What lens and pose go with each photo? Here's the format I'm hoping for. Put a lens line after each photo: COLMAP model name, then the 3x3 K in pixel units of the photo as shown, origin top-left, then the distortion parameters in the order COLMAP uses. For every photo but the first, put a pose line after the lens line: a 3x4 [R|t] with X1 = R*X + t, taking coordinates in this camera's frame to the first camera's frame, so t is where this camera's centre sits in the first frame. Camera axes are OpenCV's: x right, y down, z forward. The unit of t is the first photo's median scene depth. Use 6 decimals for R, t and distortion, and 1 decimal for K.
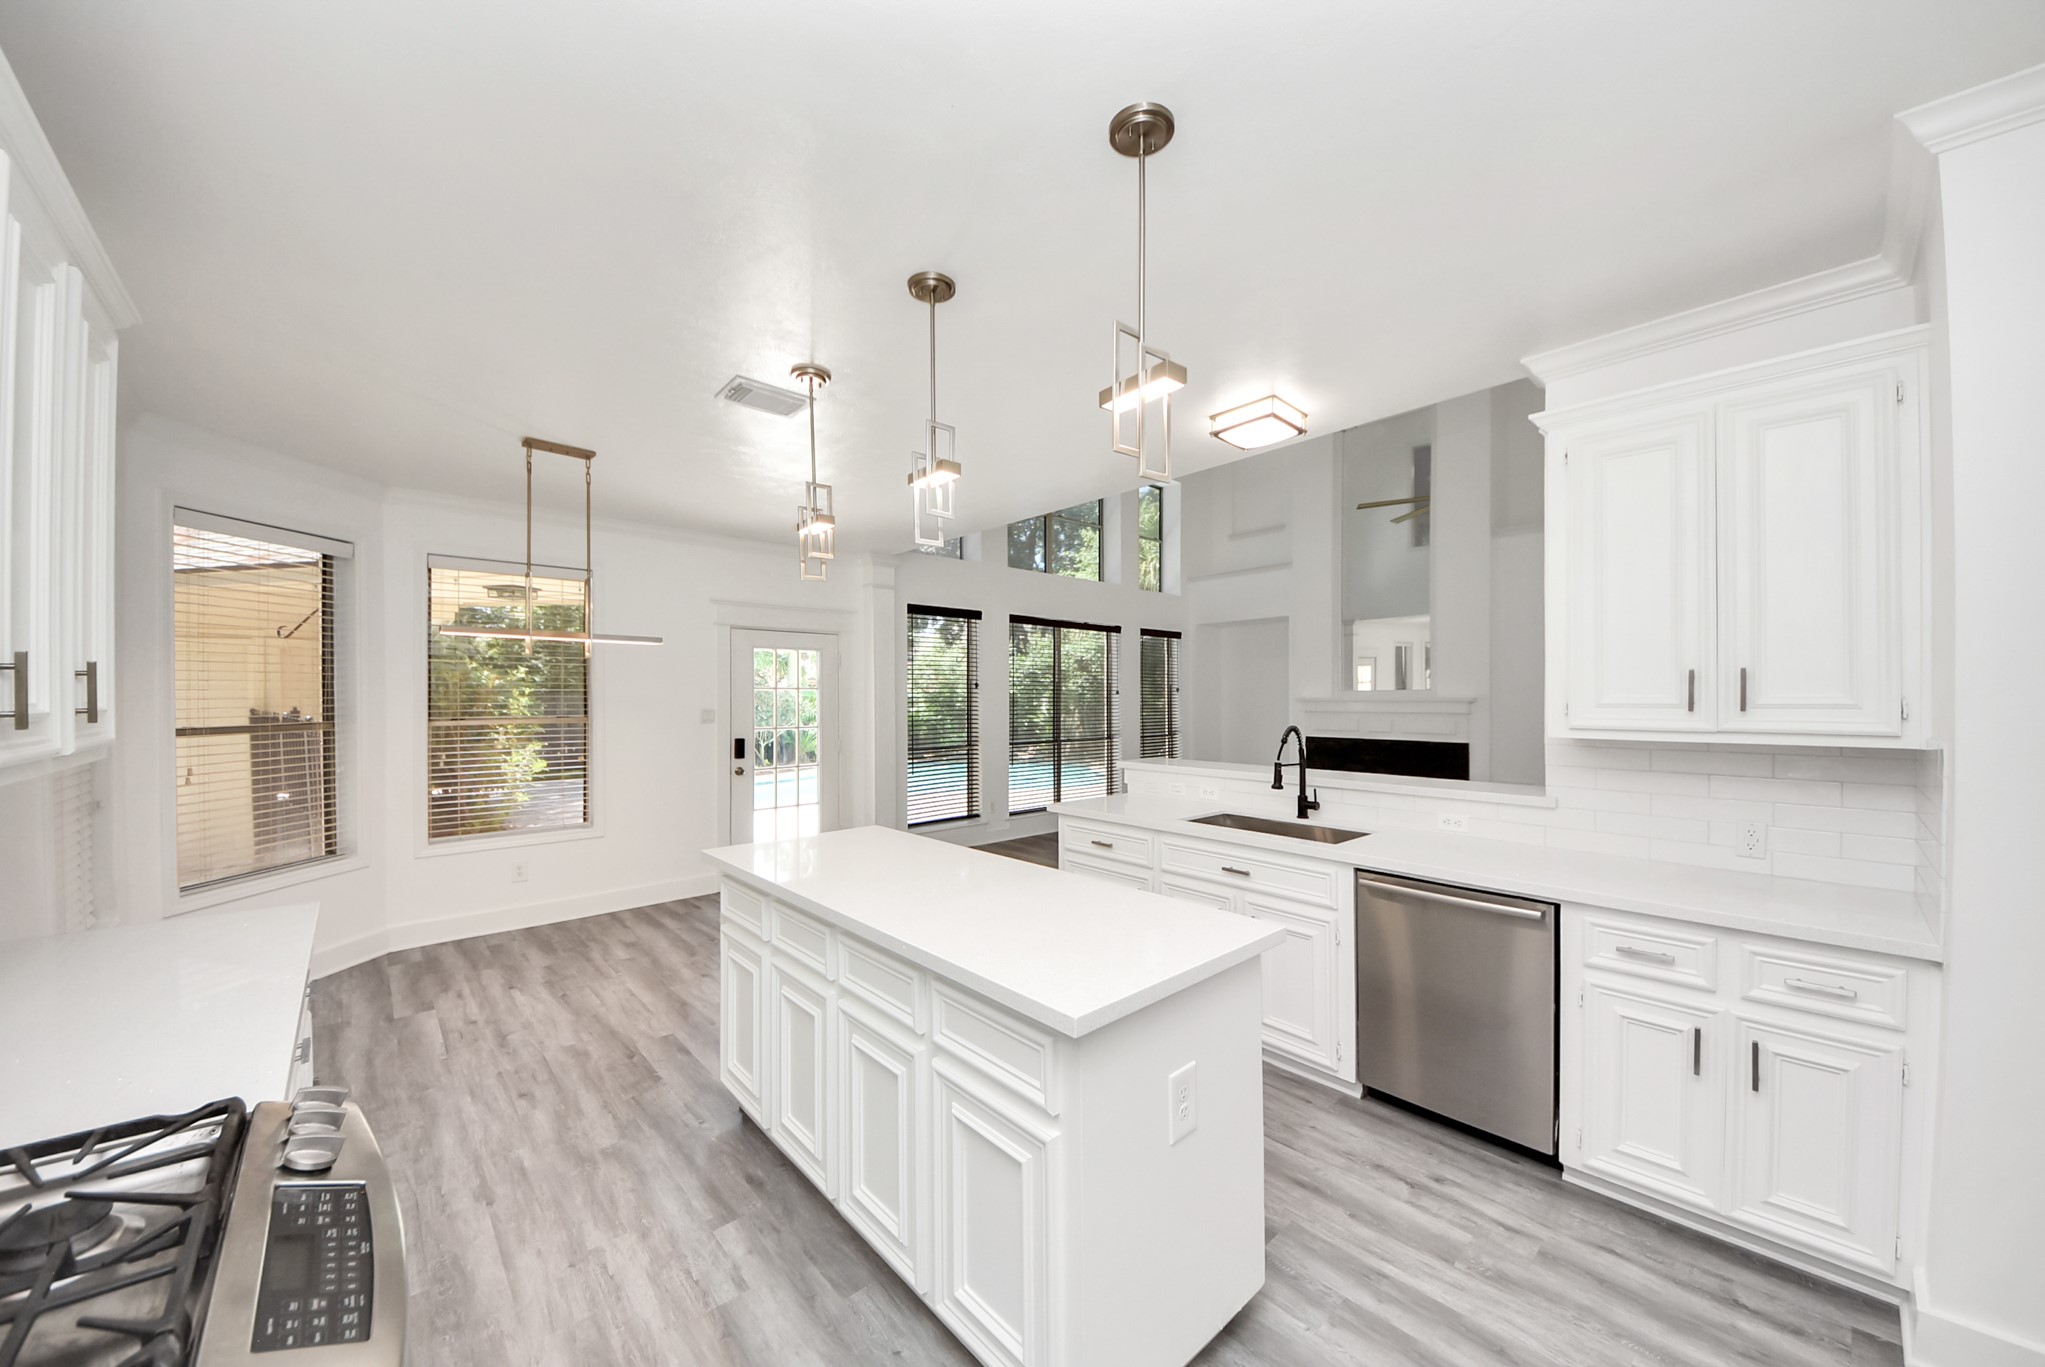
lens RADIAL K [[733.0, 0, 1038.3], [0, 733.0, 692.8], [0, 0, 1]] dist [0.051985, -0.033312]
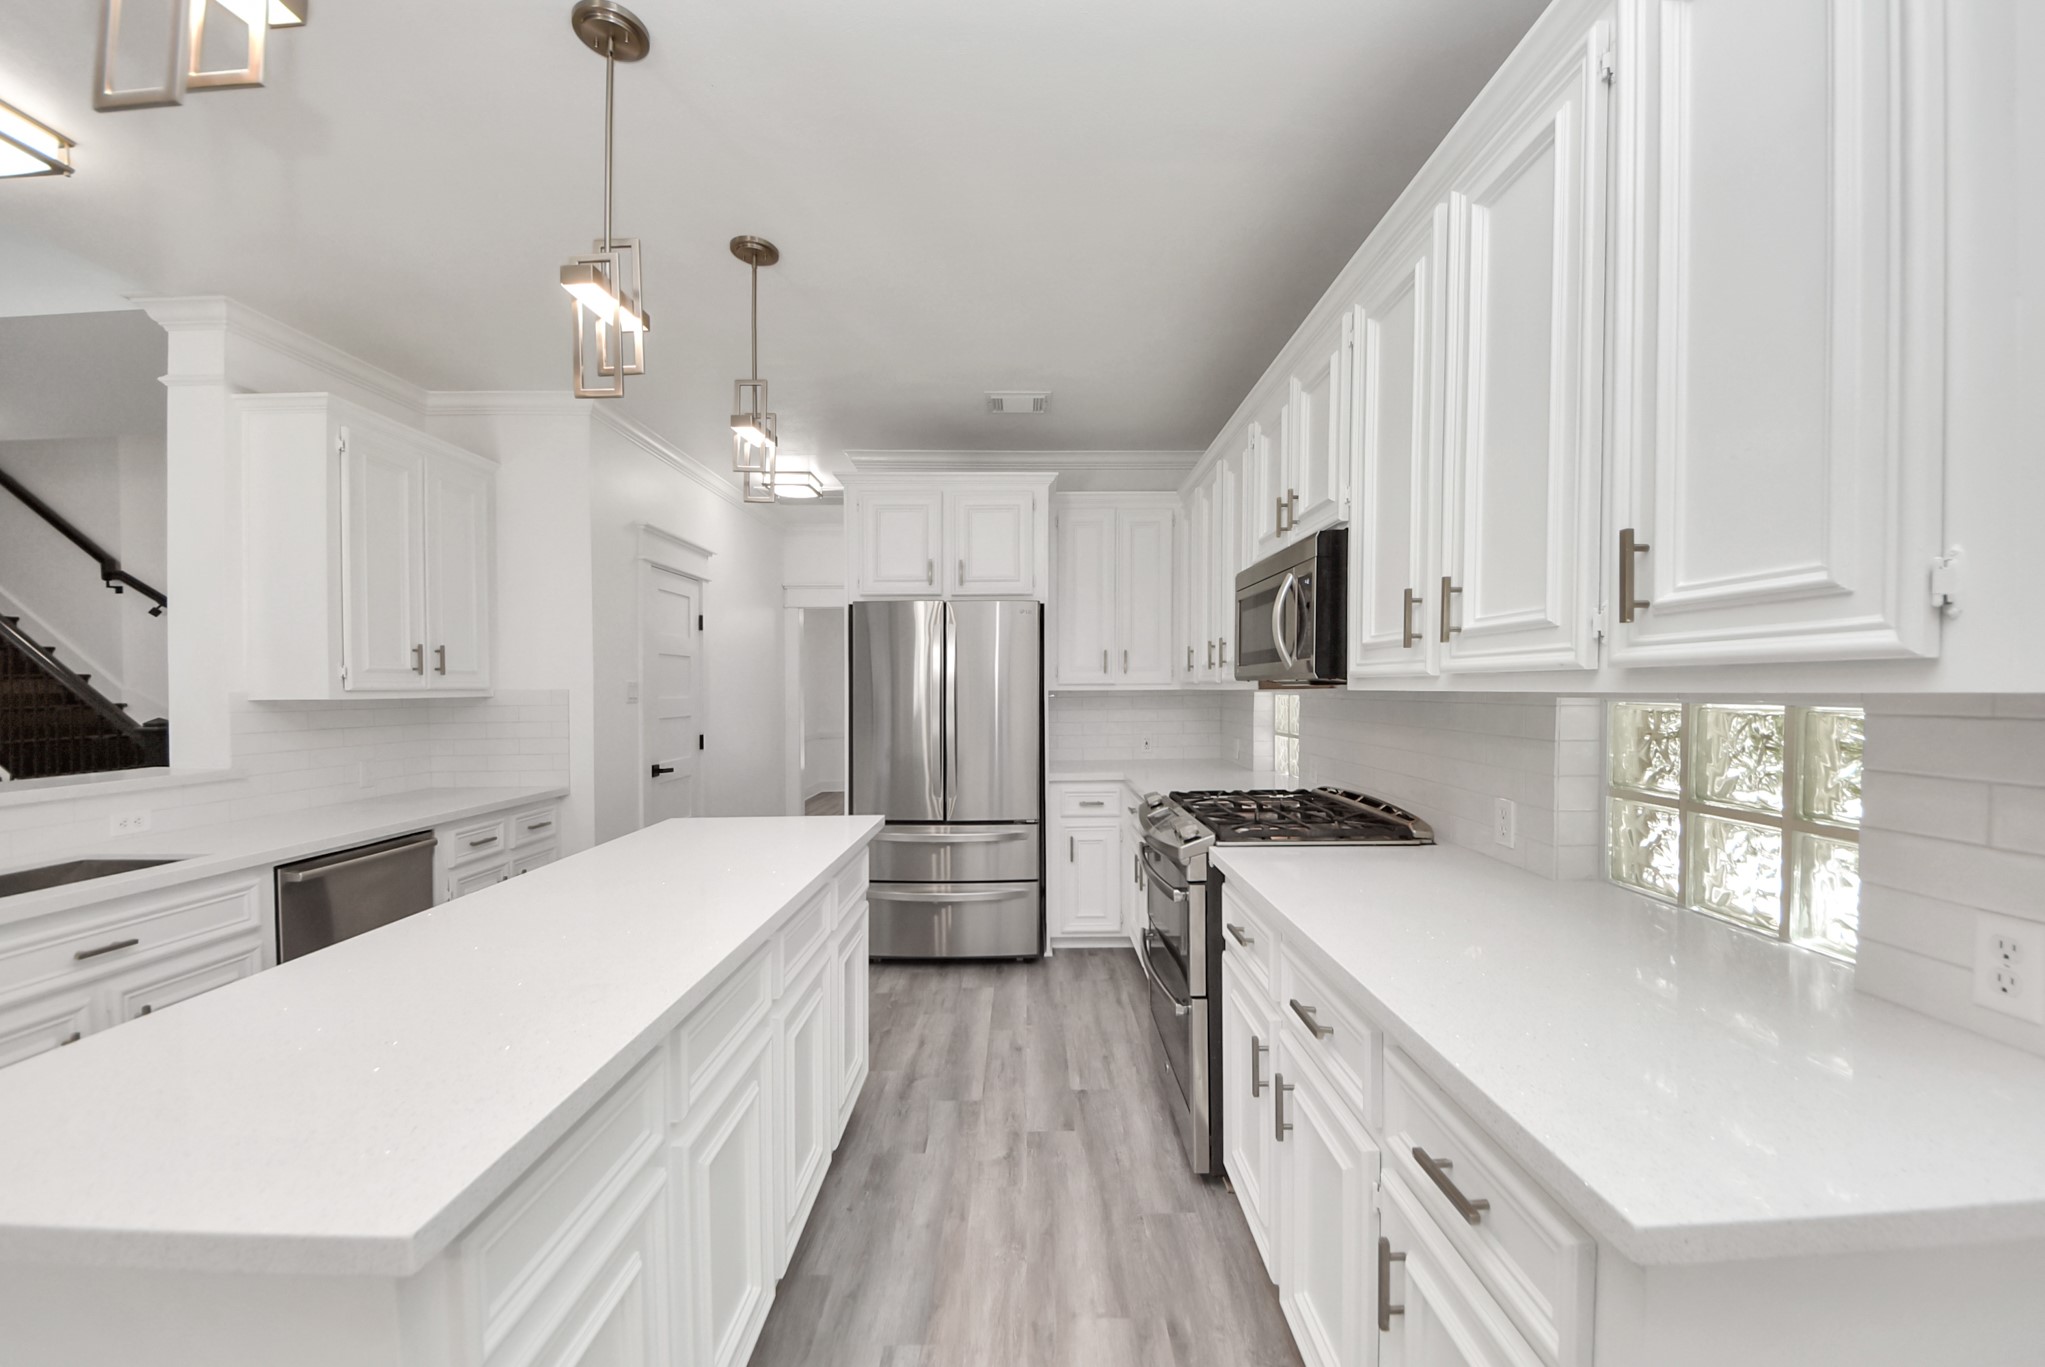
lens RADIAL K [[734.2, 0, 1041.7], [0, 734.2, 692.1], [0, 0, 1]] dist [0.006755, -0.010090]
pose [[-0.742421, 0.005050, 0.669915, -0.516452], [0.007740, 0.999970, 0.001040, 0.037000], [-0.669889, 0.005958, -0.742437, 0.721282]]
